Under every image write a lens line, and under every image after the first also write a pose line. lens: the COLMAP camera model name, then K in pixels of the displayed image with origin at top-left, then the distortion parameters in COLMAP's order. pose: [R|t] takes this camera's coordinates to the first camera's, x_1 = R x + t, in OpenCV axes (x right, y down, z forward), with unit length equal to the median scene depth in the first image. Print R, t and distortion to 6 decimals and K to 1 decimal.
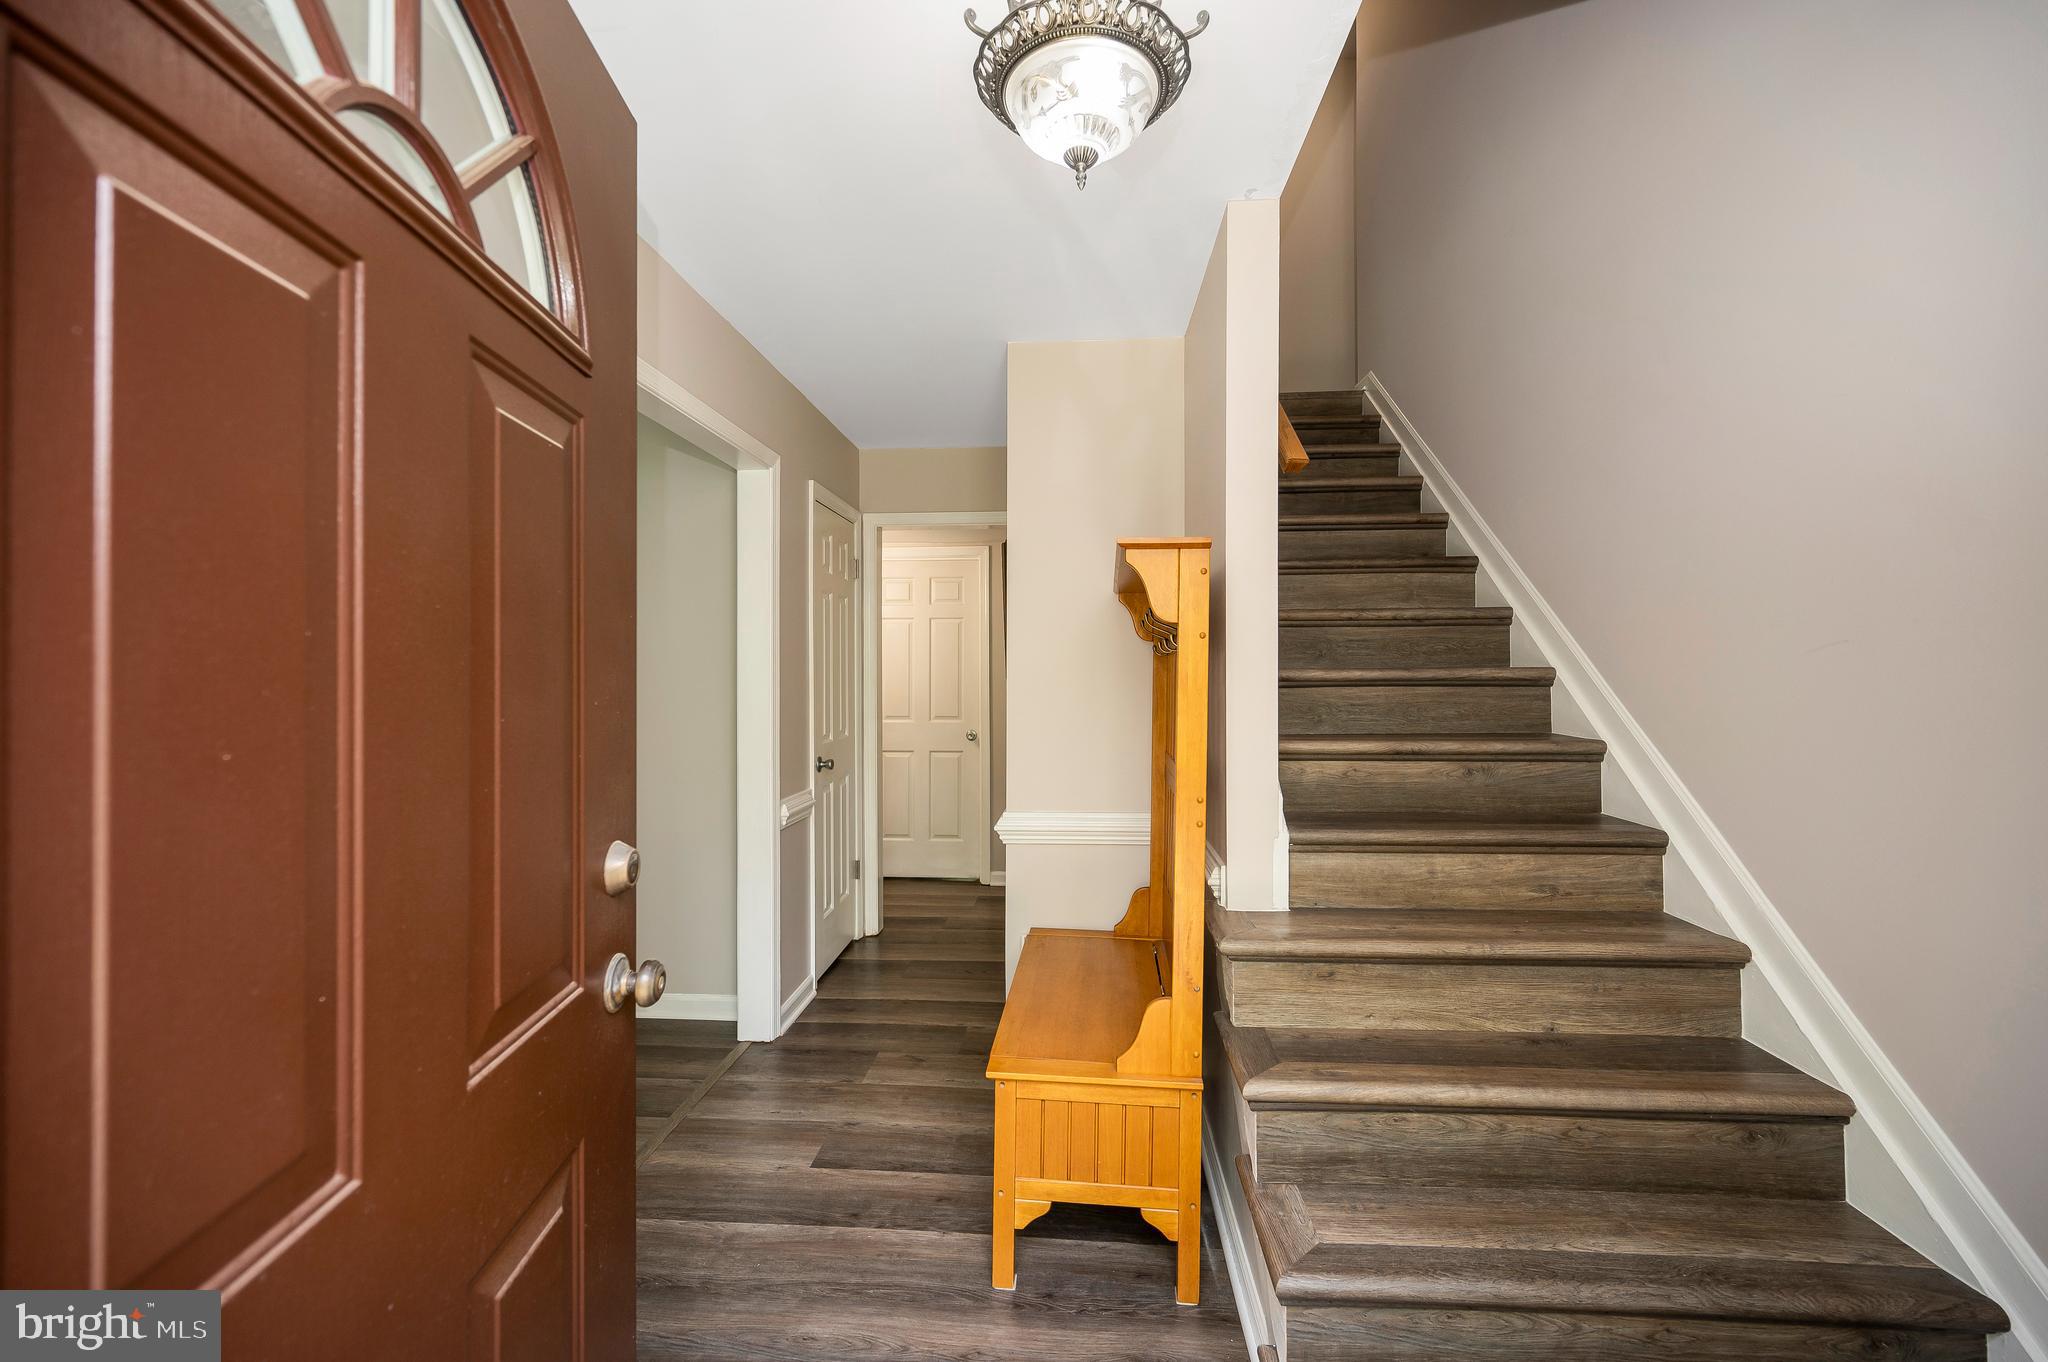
lens RADIAL K [[820.1, 0, 1030.9], [0, 820.1, 667.0], [0, 0, 1]] dist [0.000052, -0.000269]
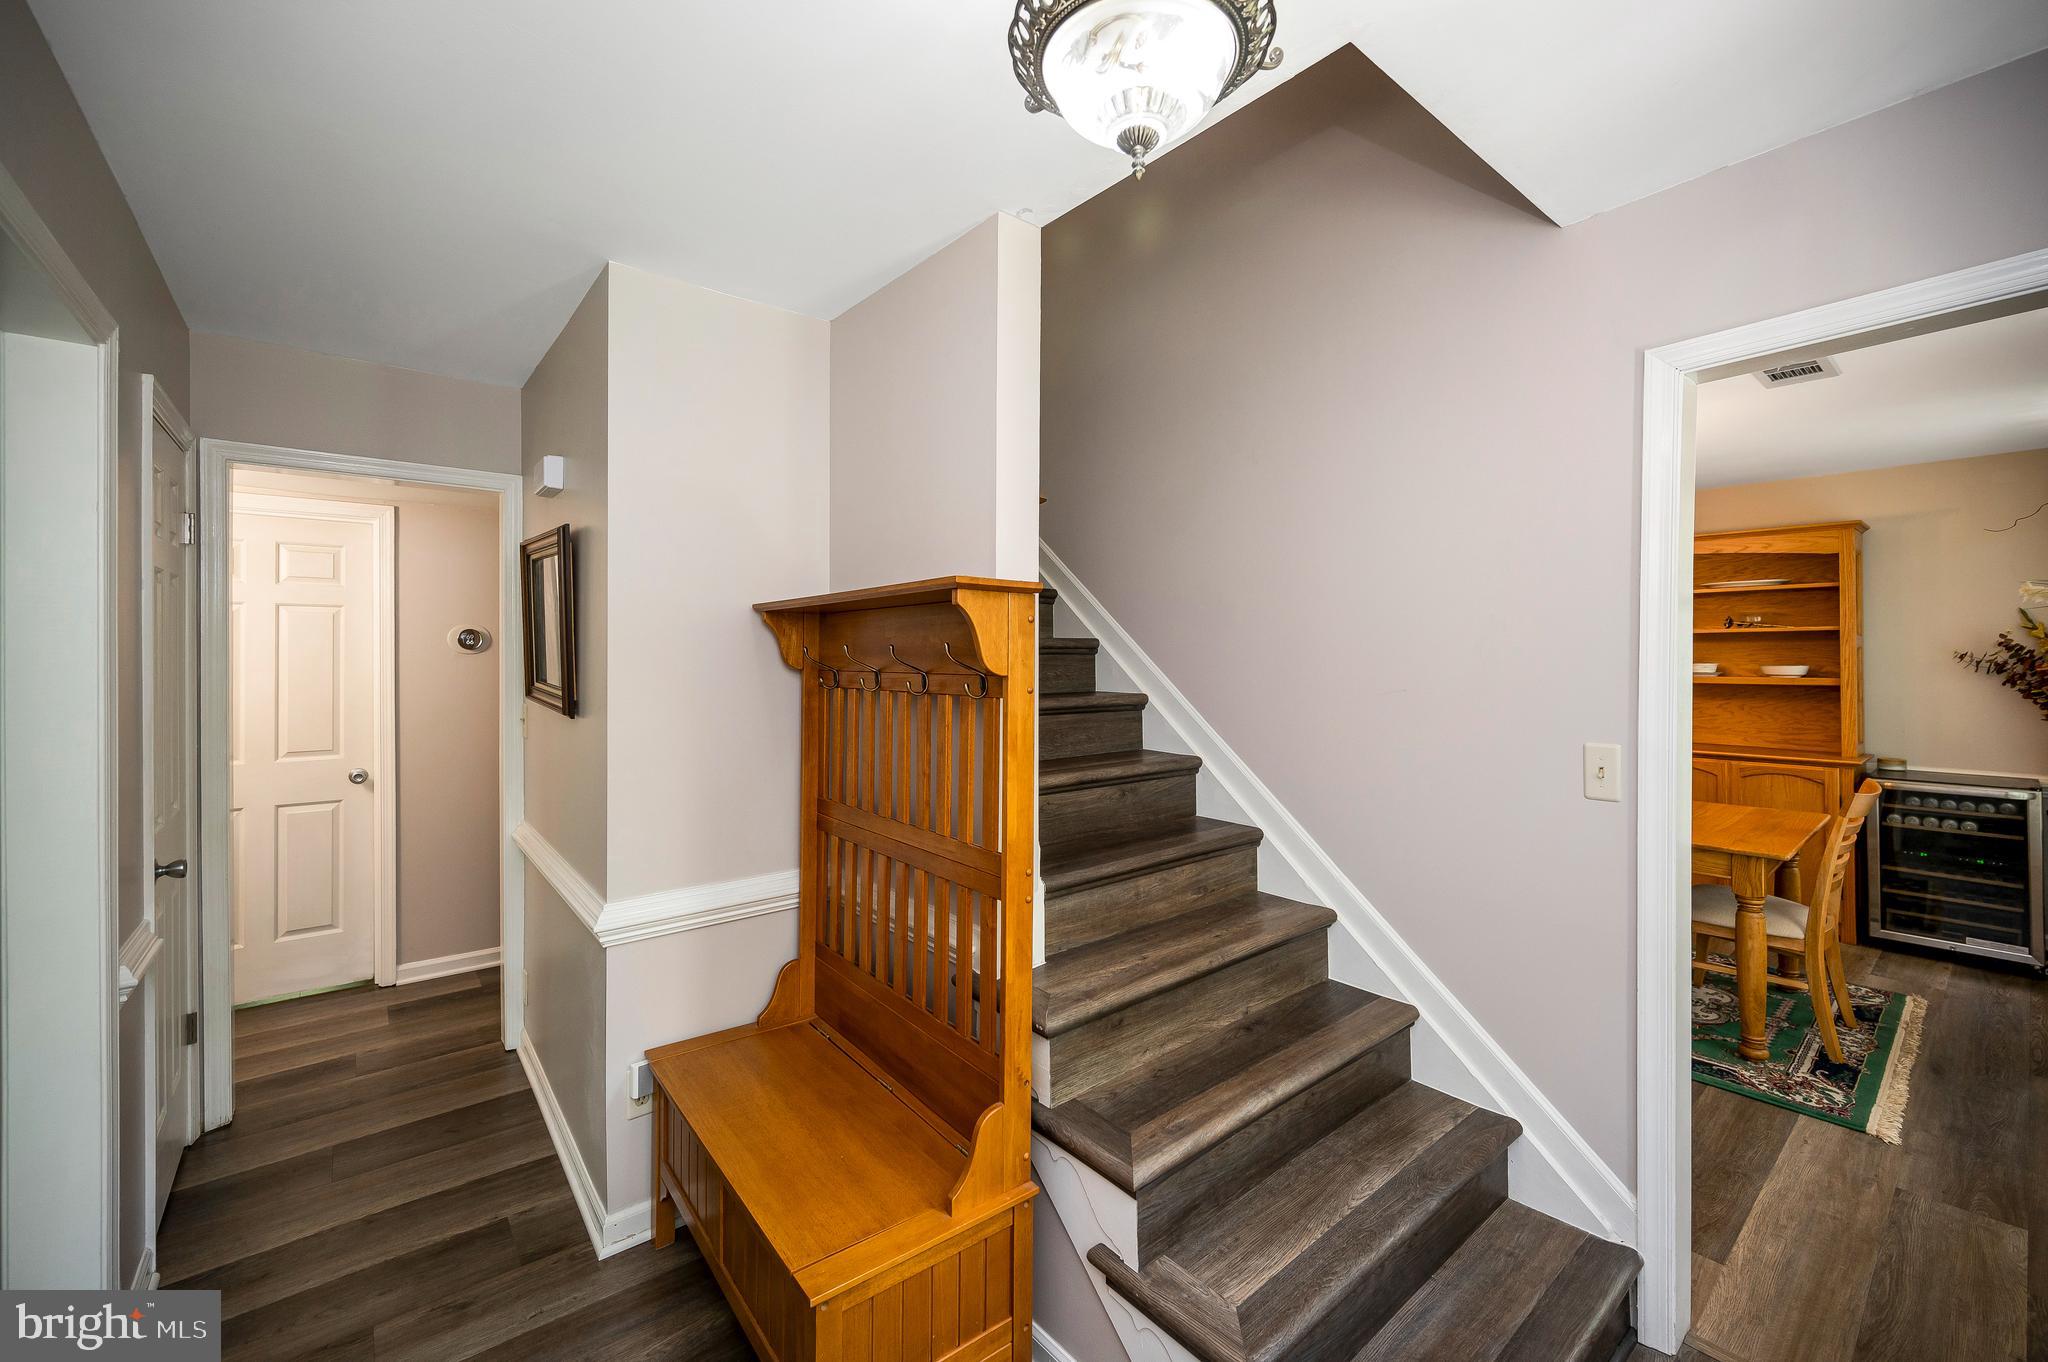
lens RADIAL K [[816.2, 0, 1021.7], [0, 816.2, 651.8], [0, 0, 1]] dist [-0.000837, -0.000080]
pose [[0.732139, 0.007149, 0.681118, -0.371677], [-0.008299, 0.999964, -0.001575, -0.070862], [-0.681105, -0.004500, 0.732172, 0.314657]]
